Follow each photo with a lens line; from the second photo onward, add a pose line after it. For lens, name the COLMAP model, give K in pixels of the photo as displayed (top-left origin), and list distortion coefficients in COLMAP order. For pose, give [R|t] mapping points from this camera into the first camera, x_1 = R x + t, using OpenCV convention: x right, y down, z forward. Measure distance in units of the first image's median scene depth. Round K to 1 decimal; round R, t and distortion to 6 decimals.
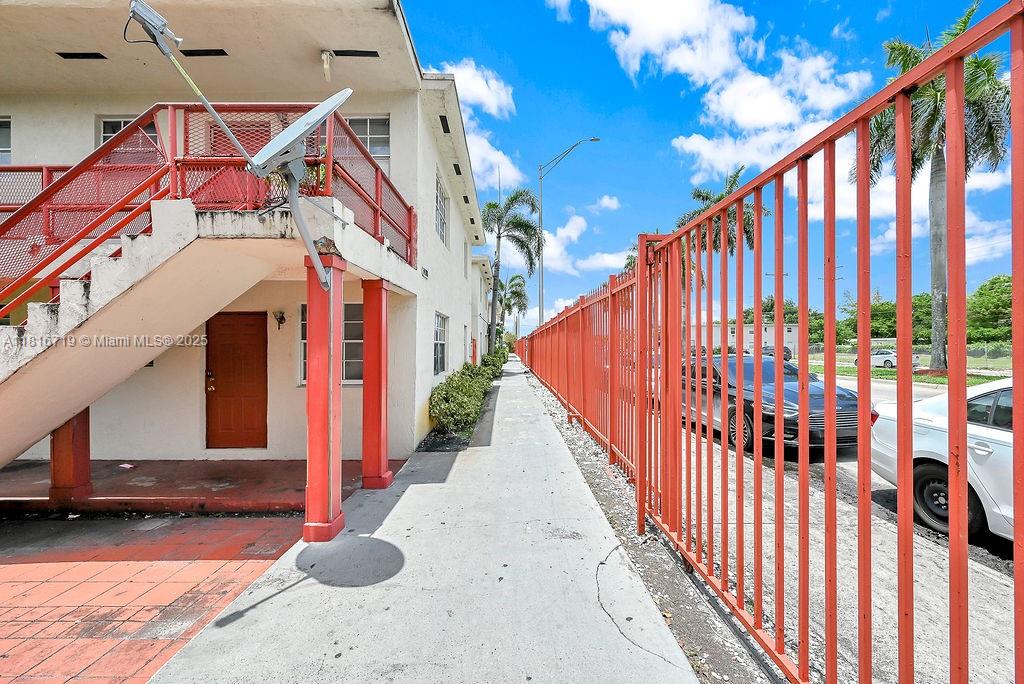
lens RADIAL K [[411.3, 0, 517.2], [0, 411.3, 344.9], [0, 0, 1]] dist [0.000956, 0.000037]
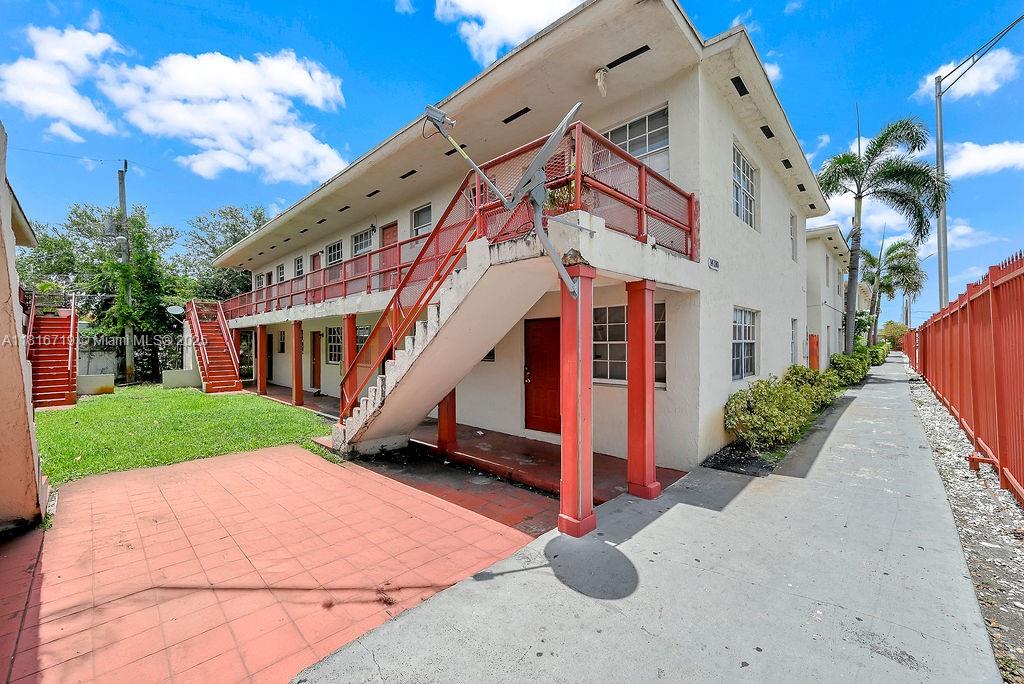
lens RADIAL K [[411.3, 0, 511.7], [0, 411.3, 337.1], [0, 0, 1]] dist [0.000956, 0.000037]
pose [[0.712163, -0.009048, -0.701955, 0.118922], [0.004820, 0.999956, -0.007999, -0.019516], [0.701997, 0.002313, 0.712176, 0.096185]]
